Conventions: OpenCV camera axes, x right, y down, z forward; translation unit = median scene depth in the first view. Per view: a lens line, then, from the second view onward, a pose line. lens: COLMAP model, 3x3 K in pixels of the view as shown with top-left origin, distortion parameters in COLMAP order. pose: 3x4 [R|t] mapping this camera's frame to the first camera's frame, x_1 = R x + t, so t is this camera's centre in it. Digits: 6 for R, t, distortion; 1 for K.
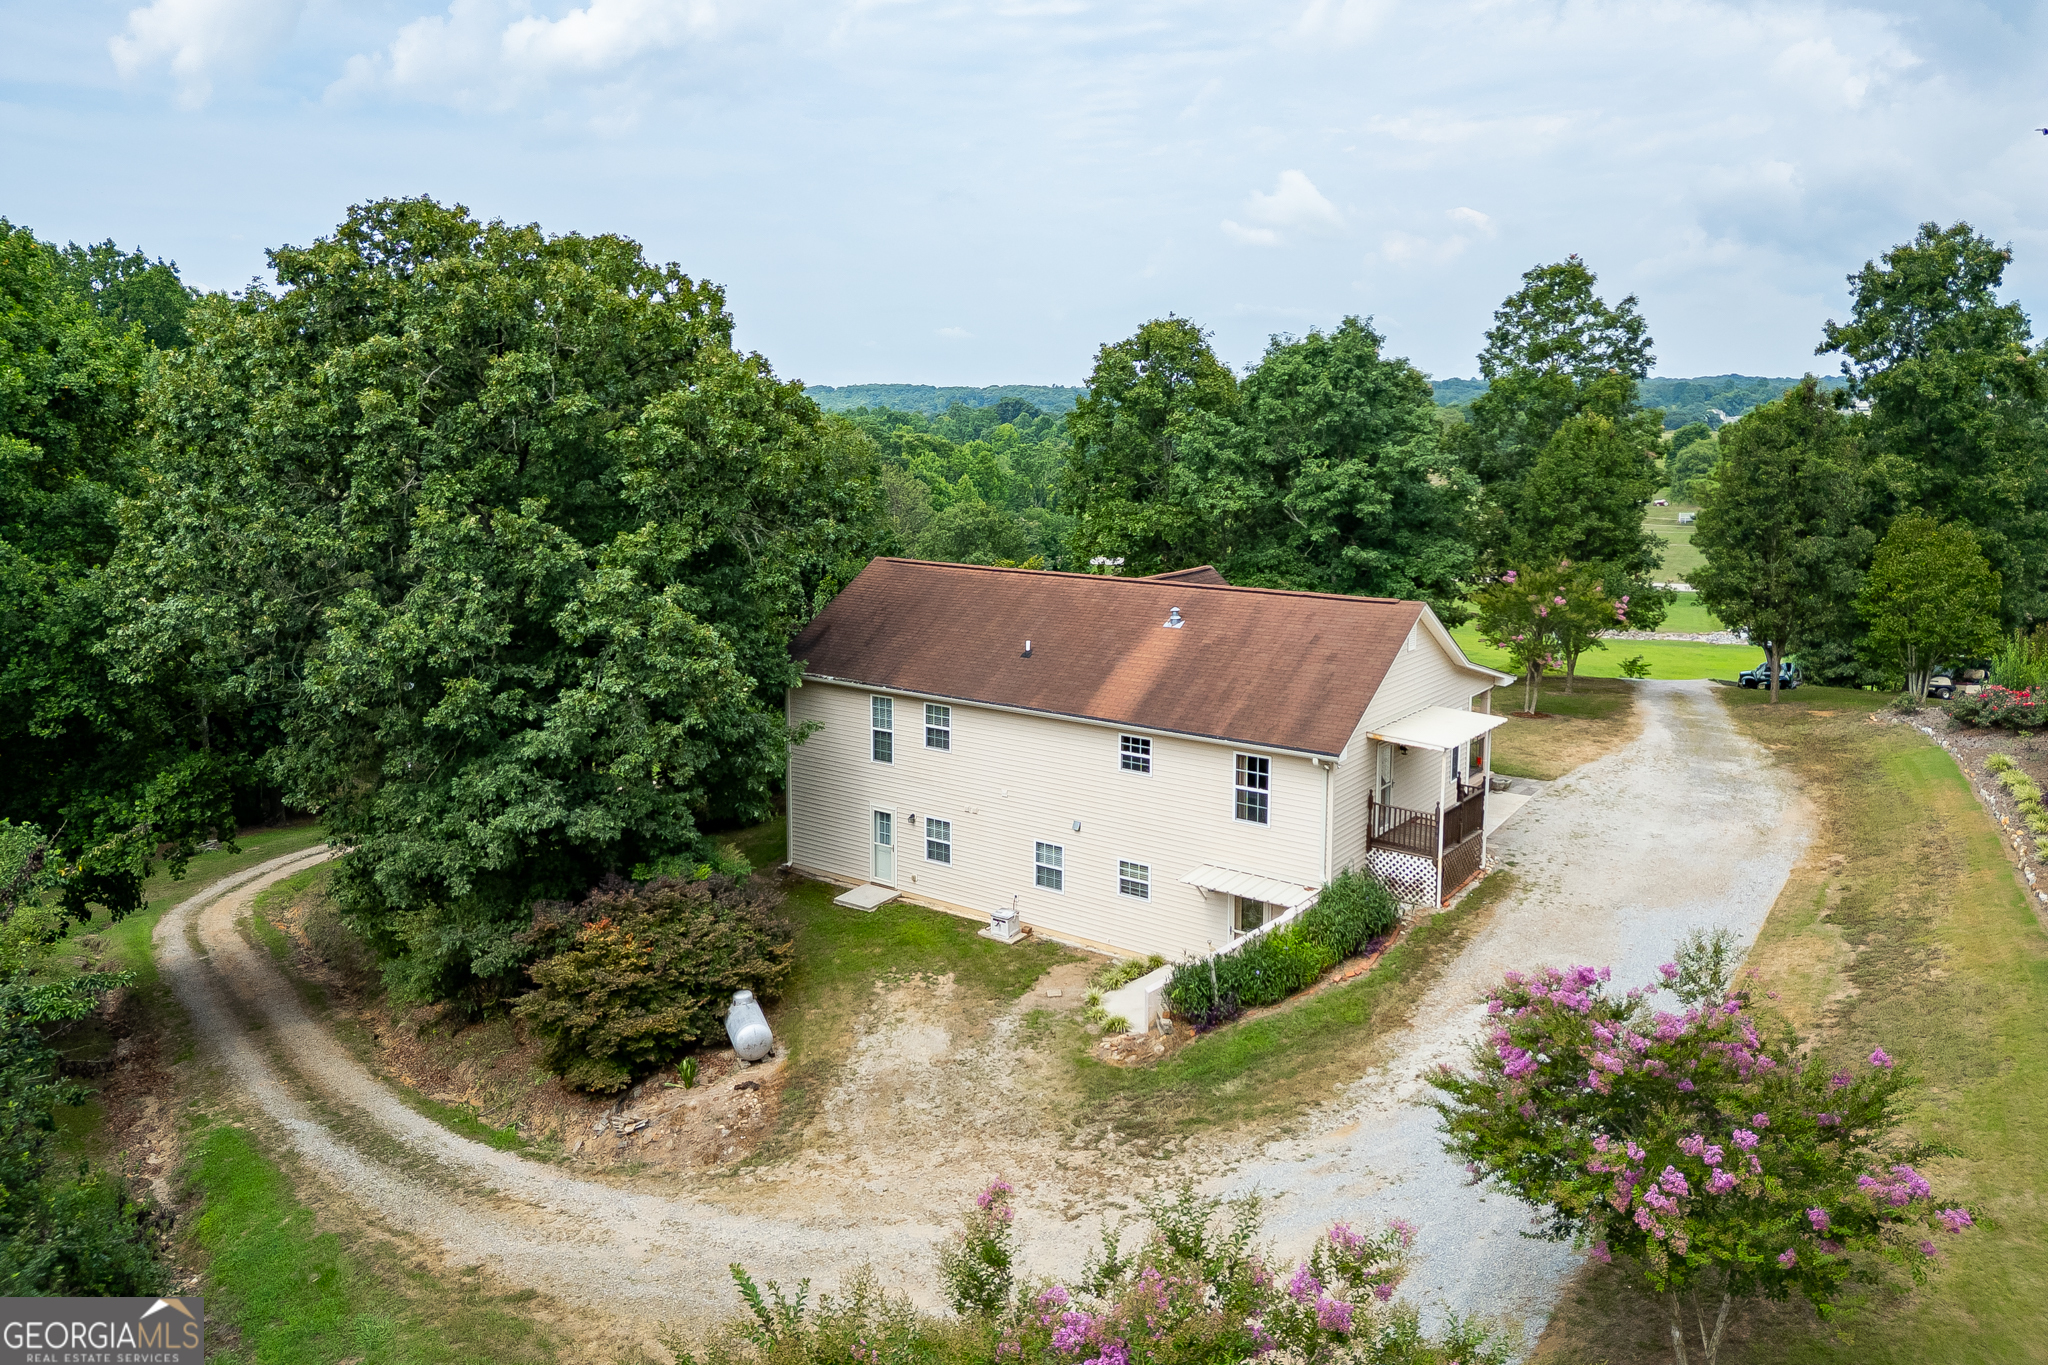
lens RADIAL K [[1448.4, 0, 1020.6], [0, 1448.4, 637.1], [0, 0, 1]] dist [0.072129, -0.068044]
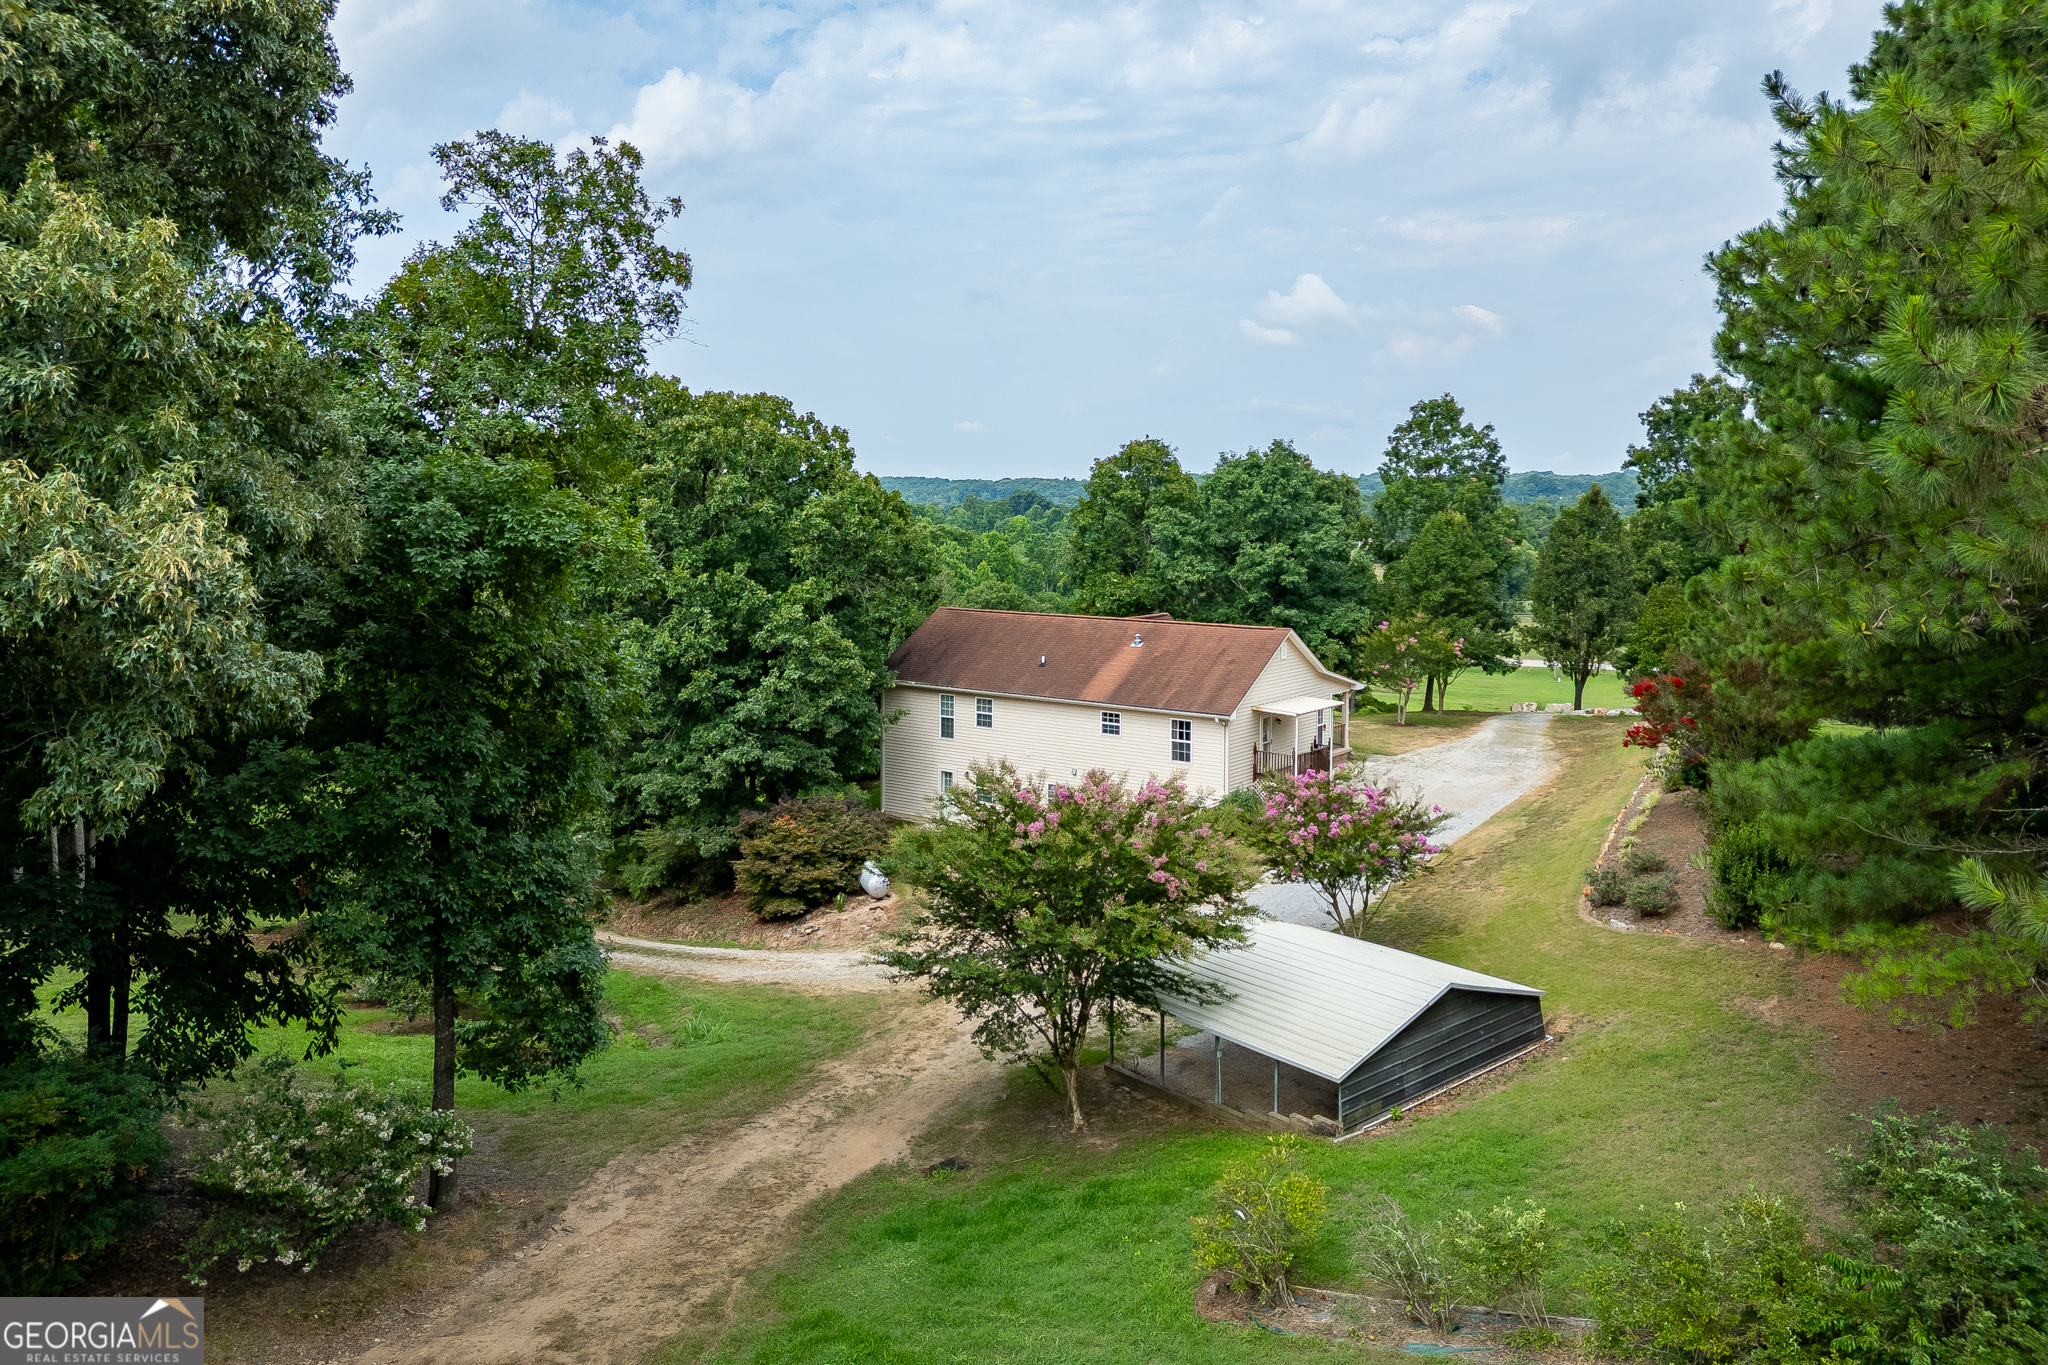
lens RADIAL K [[1448.4, 0, 1020.6], [0, 1448.4, 637.1], [0, 0, 1]] dist [0.072129, -0.068044]
pose [[0.999967, 0.002081, -0.007797, -0.007022], [-0.002563, 0.998056, -0.062266, 0.078994], [0.007652, 0.062284, 0.998029, -0.550068]]
